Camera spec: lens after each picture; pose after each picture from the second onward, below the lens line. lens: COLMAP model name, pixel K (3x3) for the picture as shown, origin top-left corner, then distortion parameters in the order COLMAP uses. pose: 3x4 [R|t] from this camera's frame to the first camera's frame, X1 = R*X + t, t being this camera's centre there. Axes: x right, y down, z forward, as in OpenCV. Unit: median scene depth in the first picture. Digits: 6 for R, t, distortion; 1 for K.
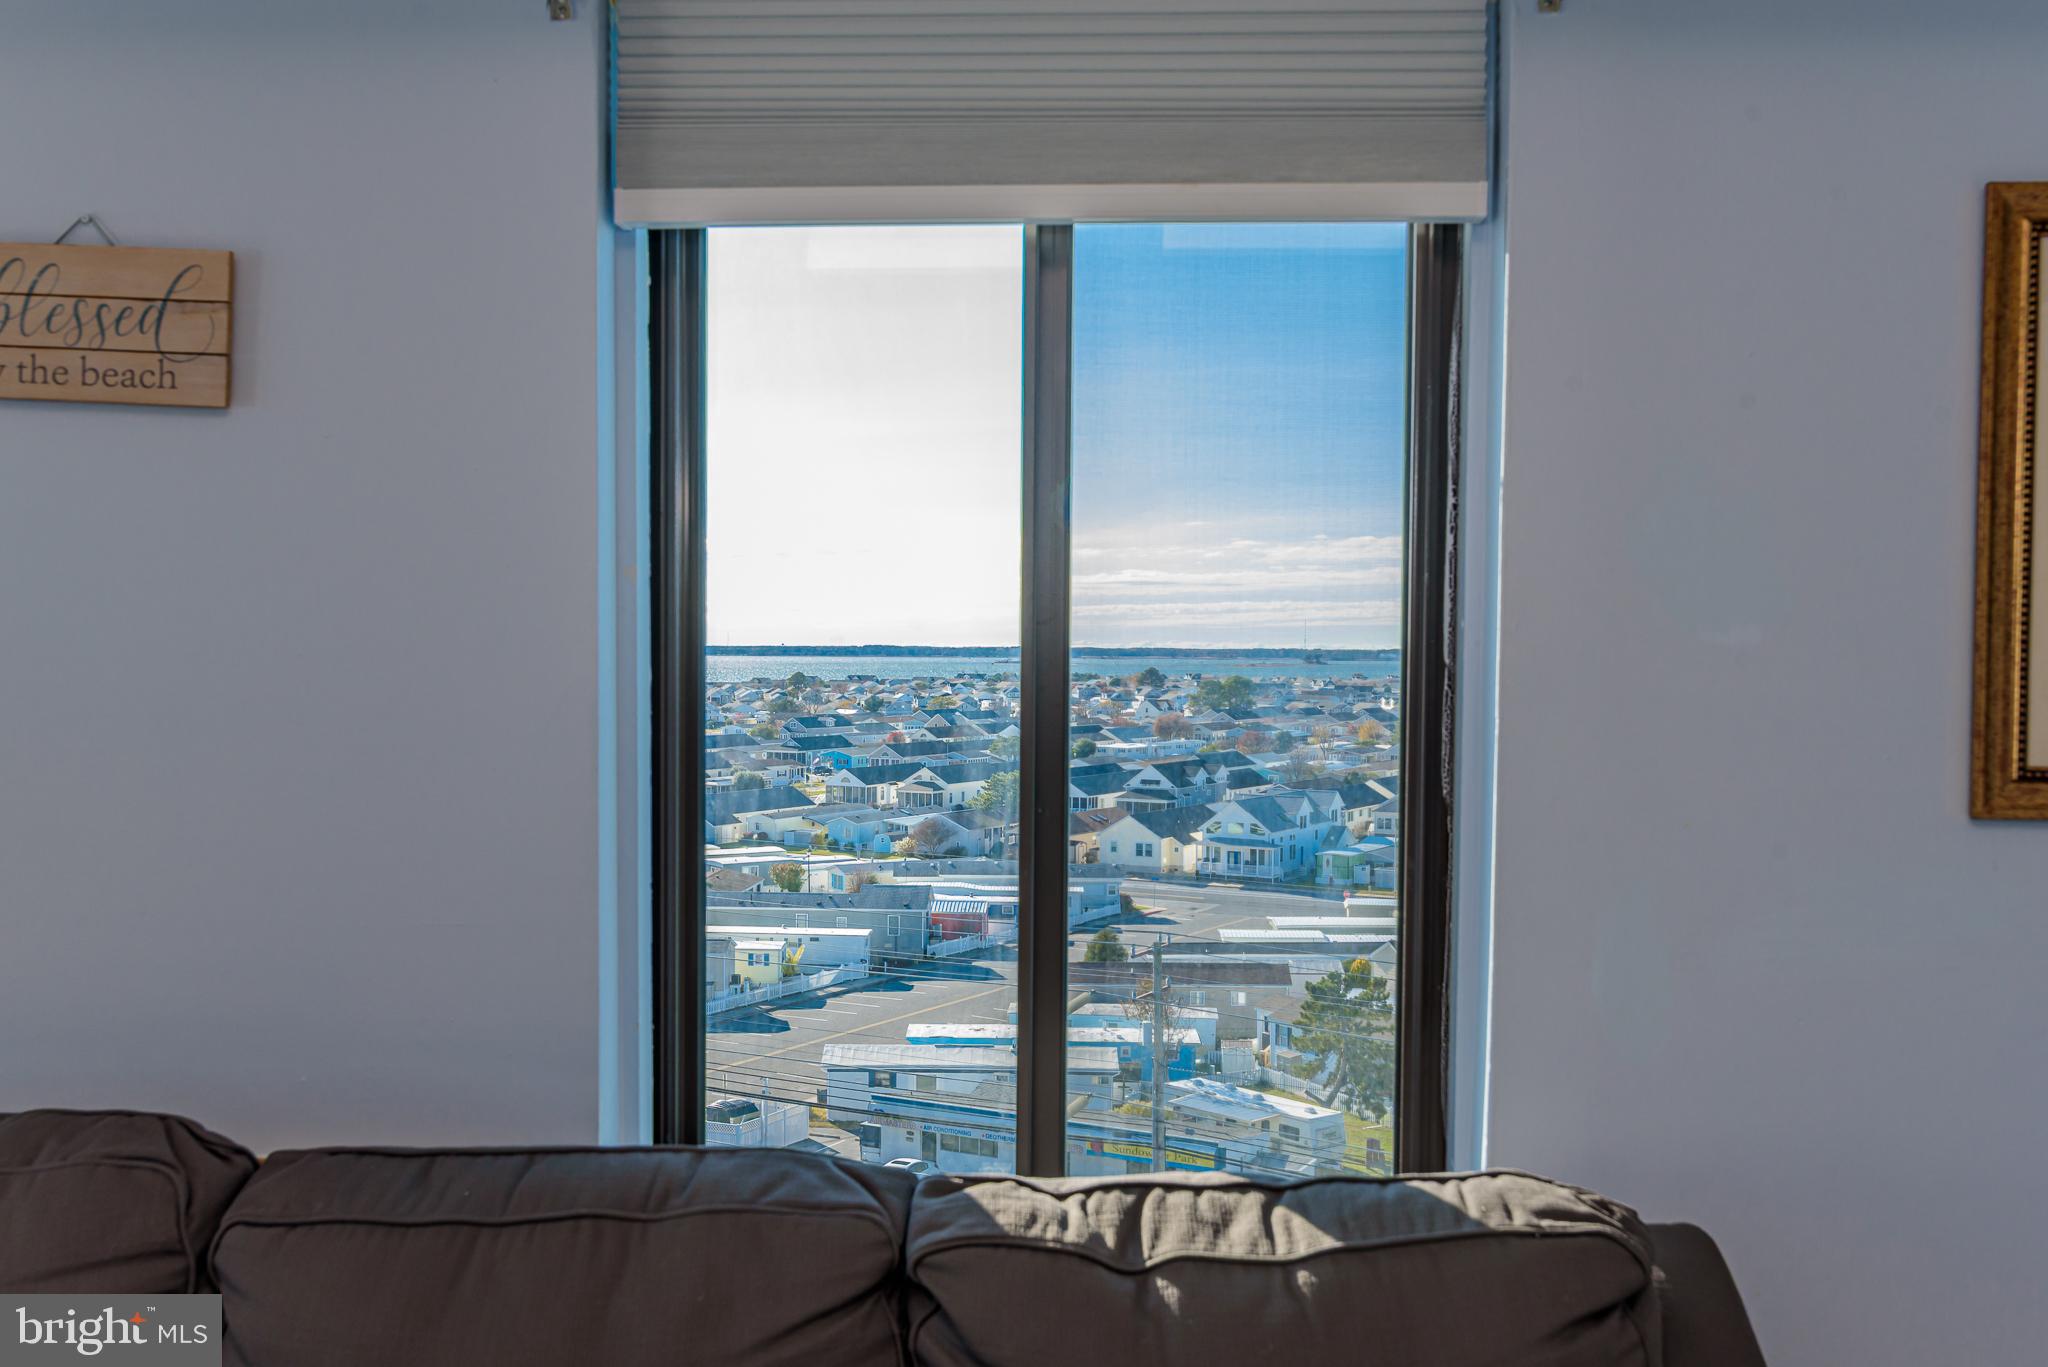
lens RADIAL K [[1977.8, 0, 1018.0], [0, 1977.8, 691.1], [0, 0, 1]] dist [0.001369, 0.000000]
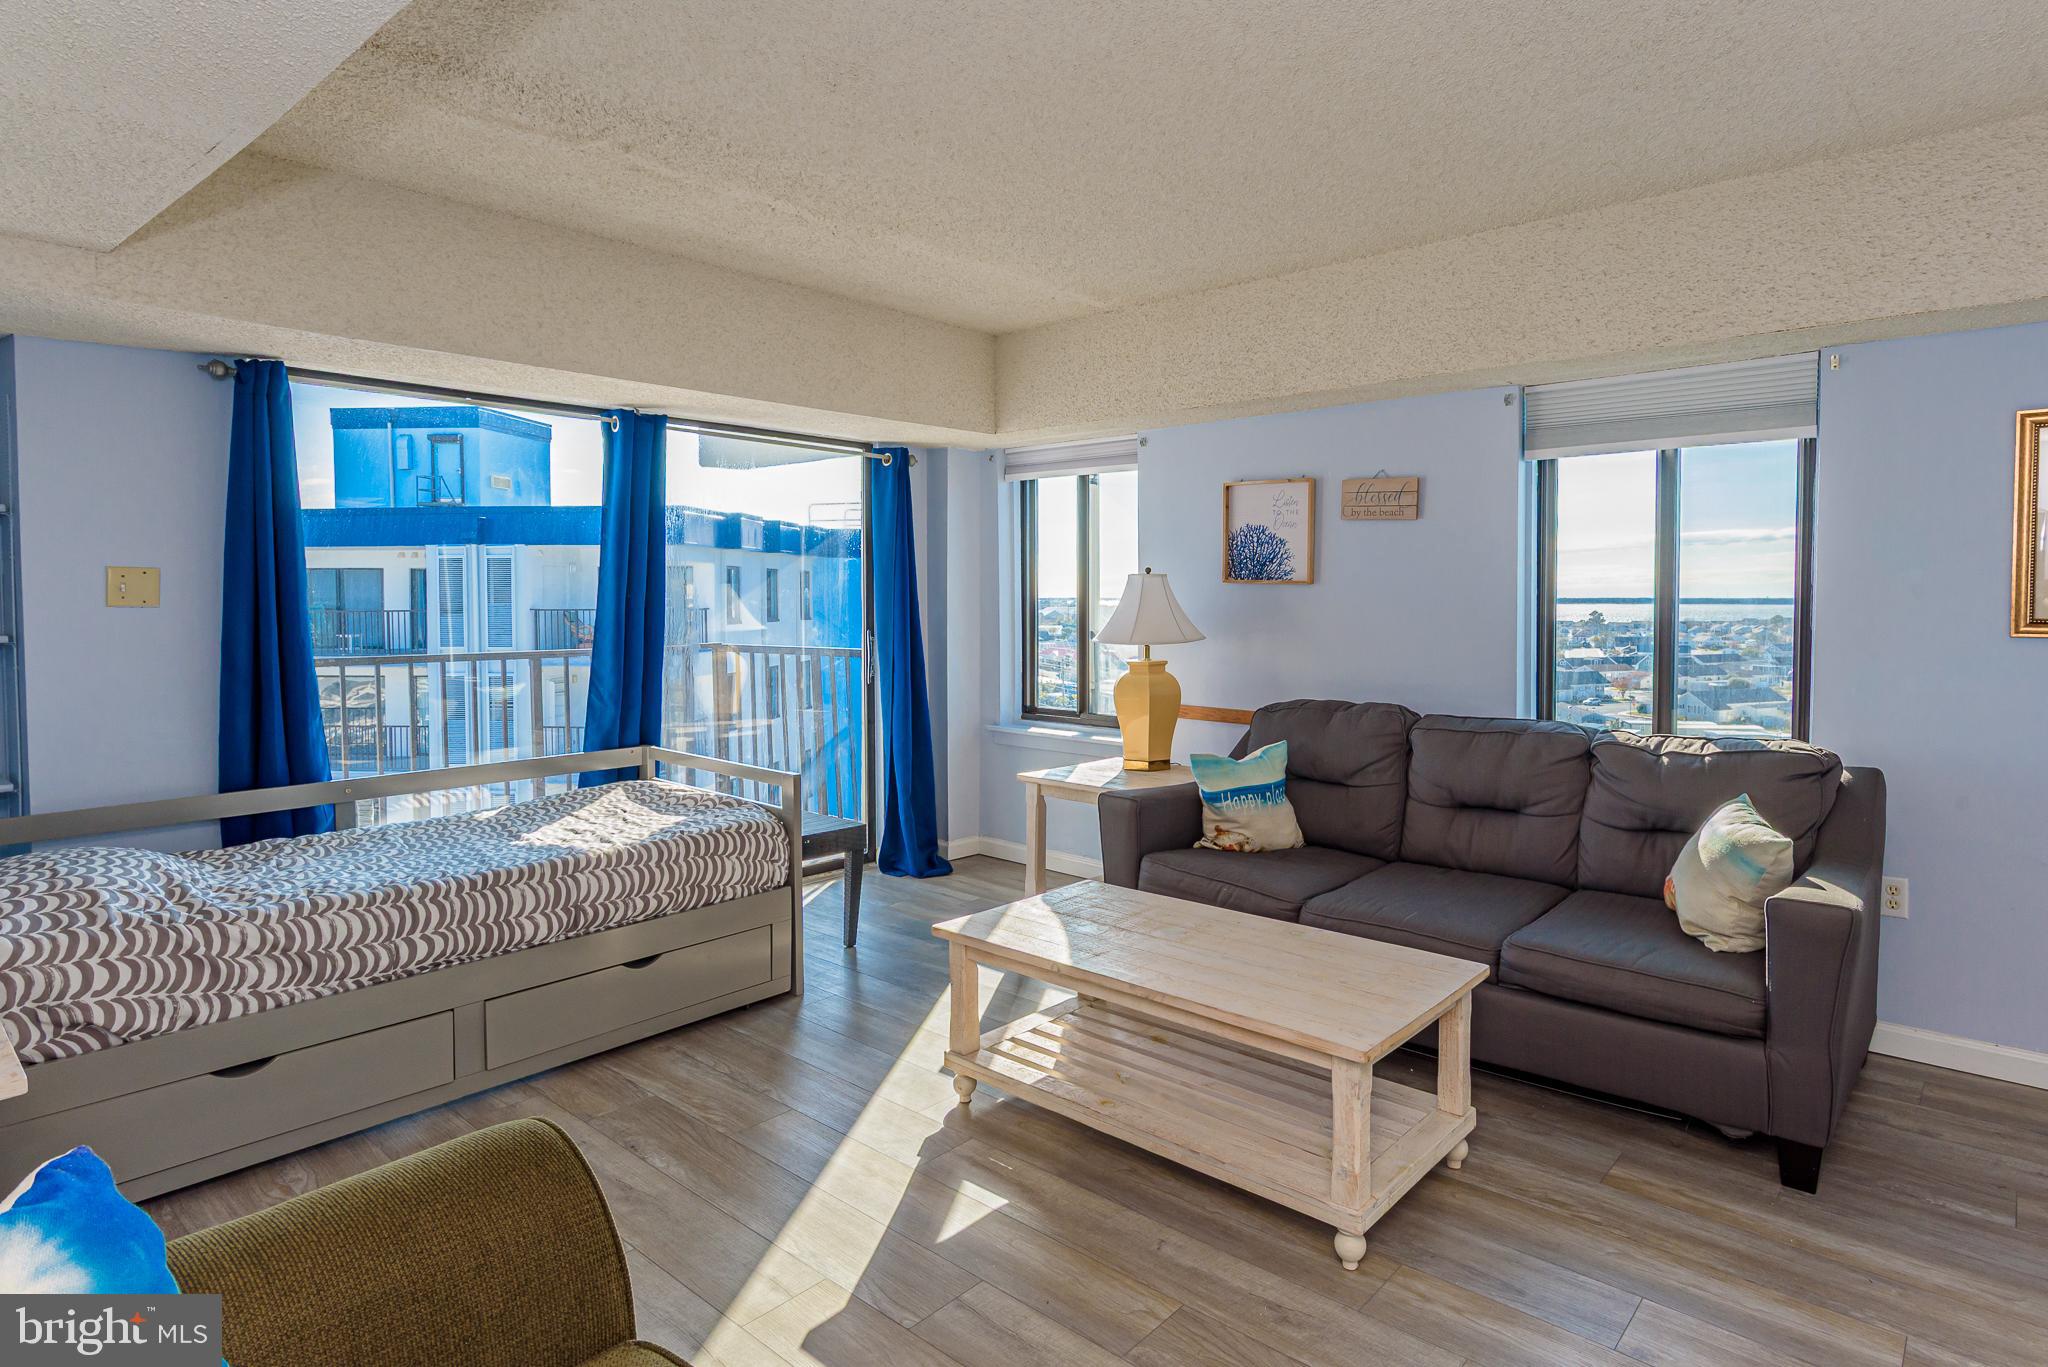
lens RADIAL K [[1107.9, 0, 1118.1], [0, 1107.9, 623.0], [0, 0, 1]] dist [0.001356, 0.001240]
pose [[0.798308, 0.008391, -0.602191, 0.375283], [-0.008987, 0.999958, 0.002020, 0.046404], [0.602182, 0.003800, 0.798350, -0.918016]]
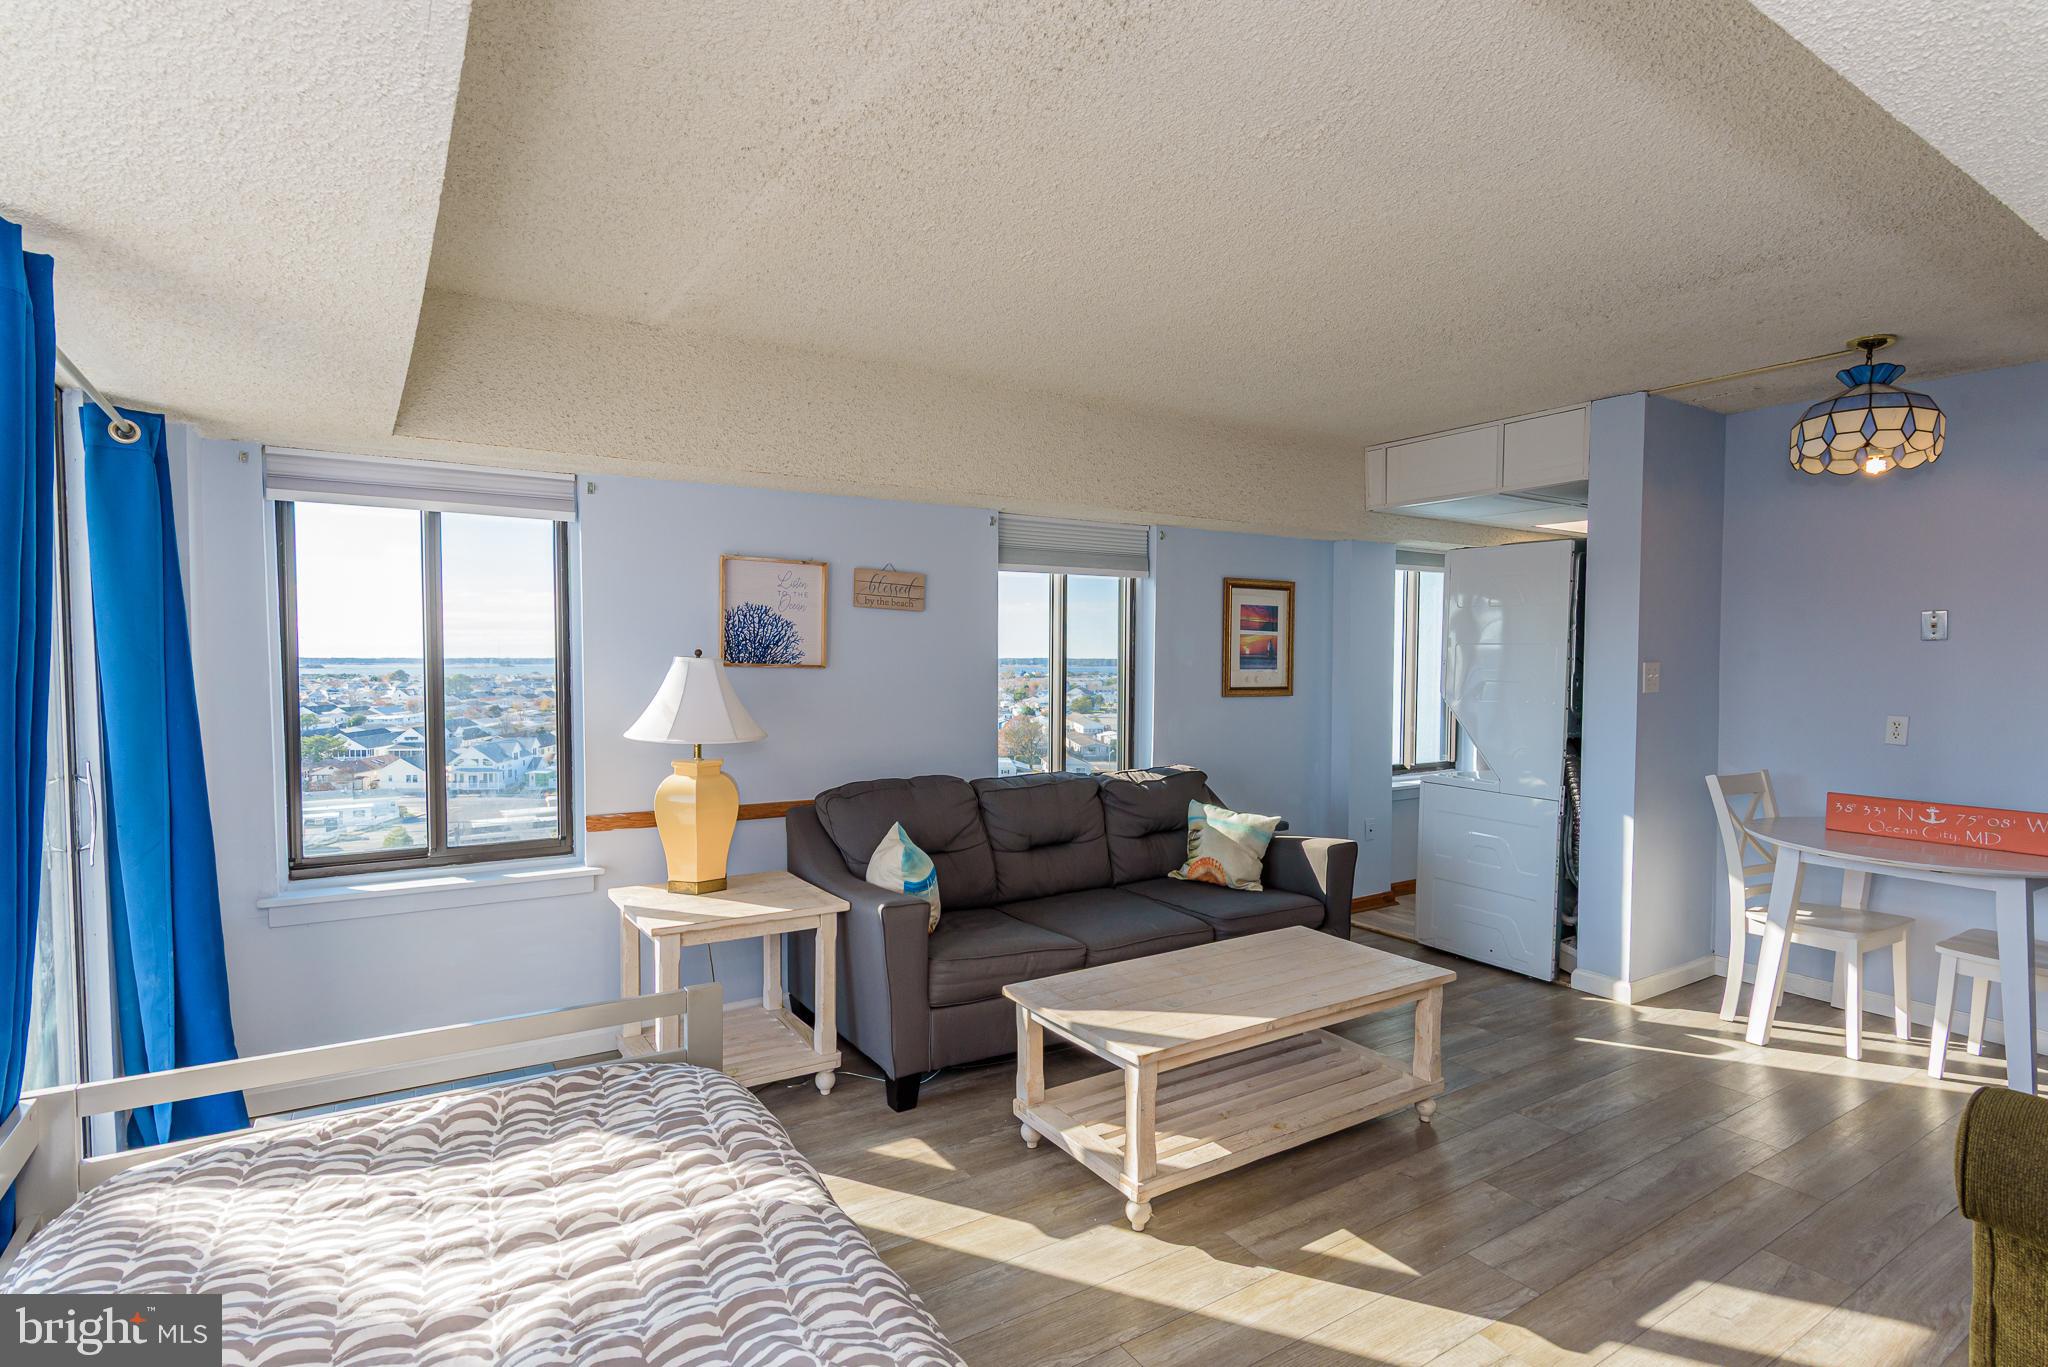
lens RADIAL K [[1015.2, 0, 1020.6], [0, 1015.2, 694.7], [0, 0, 1]] dist [0.003437, -0.001017]
pose [[0.819278, -0.026106, 0.572802, -1.373563], [0.017266, 0.999633, 0.020863, -0.008473], [-0.573137, -0.007202, 0.819428, -0.824419]]
